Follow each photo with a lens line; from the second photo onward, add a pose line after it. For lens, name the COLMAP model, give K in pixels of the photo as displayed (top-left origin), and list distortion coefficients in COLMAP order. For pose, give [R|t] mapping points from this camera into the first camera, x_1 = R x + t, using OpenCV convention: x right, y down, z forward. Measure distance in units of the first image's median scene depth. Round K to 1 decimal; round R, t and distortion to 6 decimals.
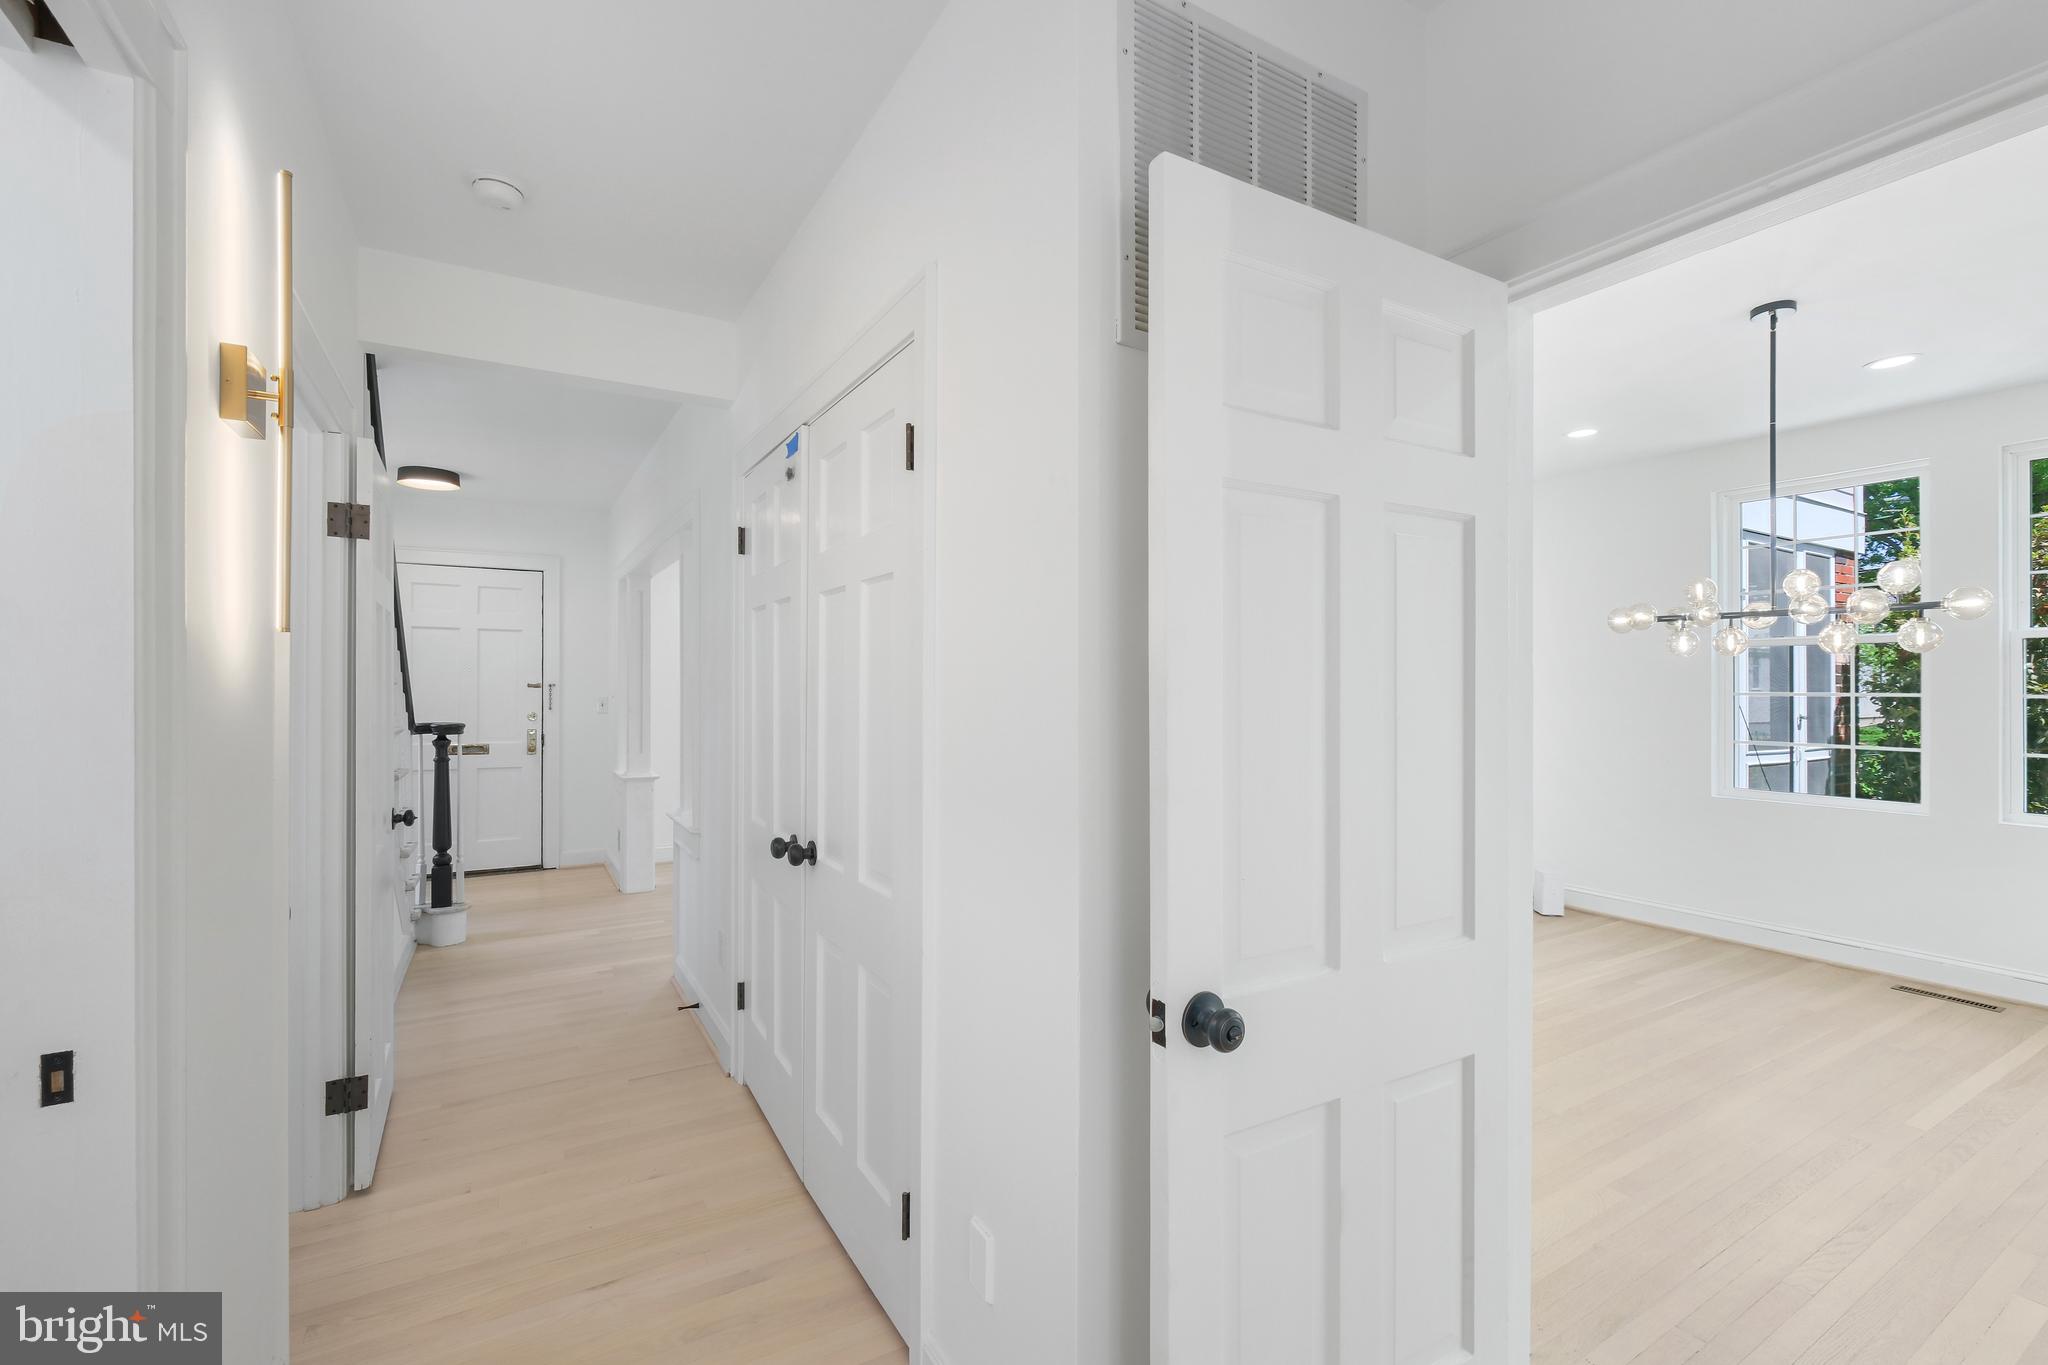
lens RADIAL K [[892.2, 0, 1021.1], [0, 892.2, 685.8], [0, 0, 1]] dist [-0.000786, -0.000360]
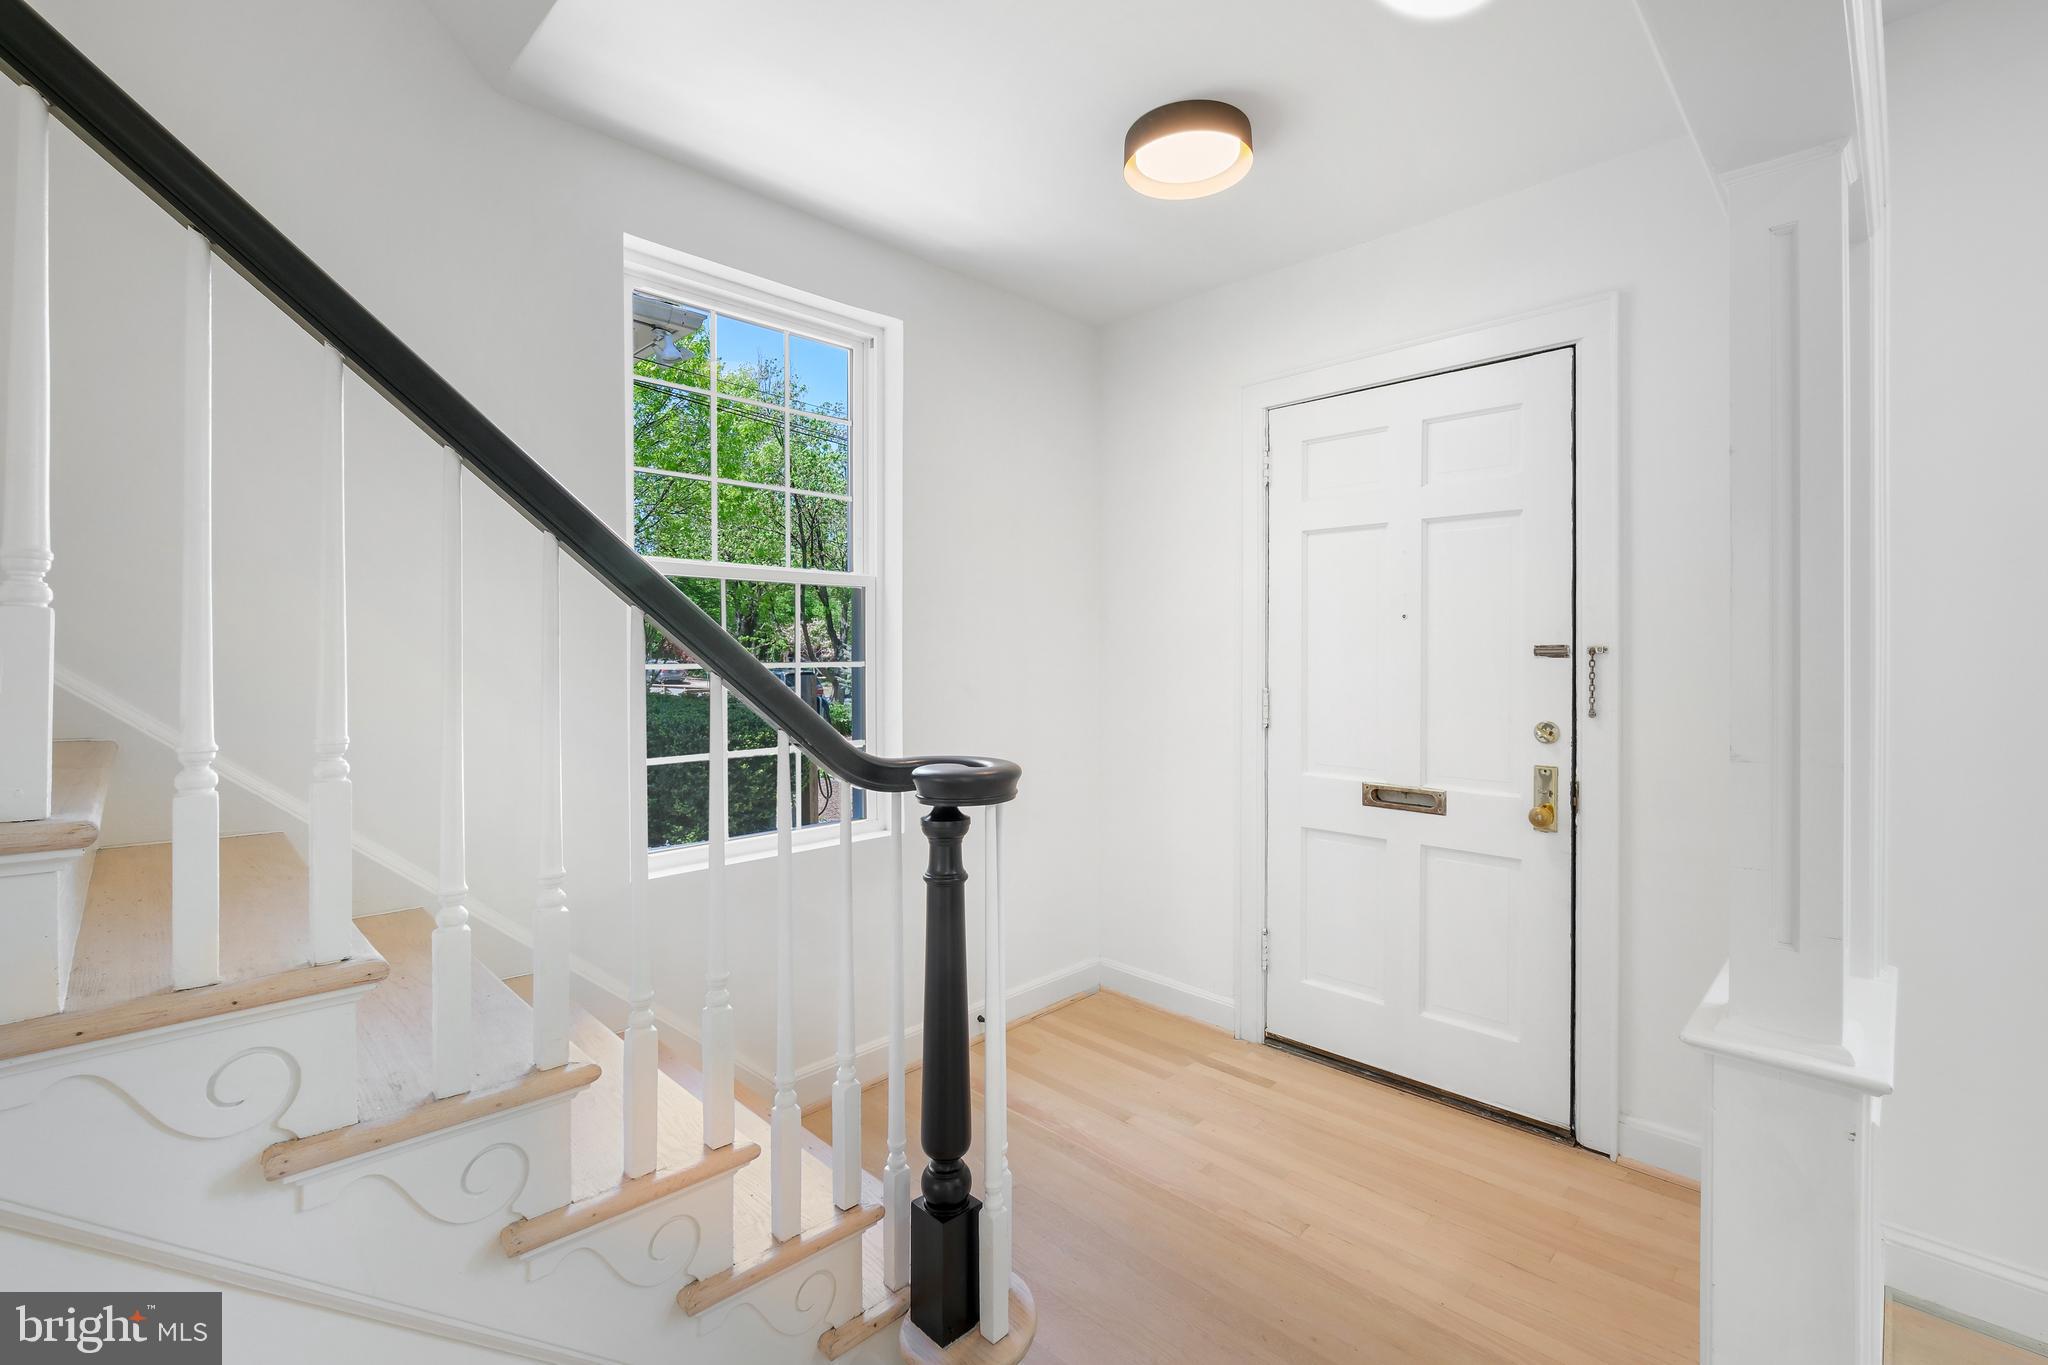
lens RADIAL K [[906.9, 0, 1028.7], [0, 906.9, 669.1], [0, 0, 1]] dist [-0.001607, -0.000271]
pose [[0.281251, 0.005515, -0.959618, -0.239533], [0.004362, 0.999966, 0.007025, 0.003670], [0.959624, -0.006162, 0.281217, 0.682479]]
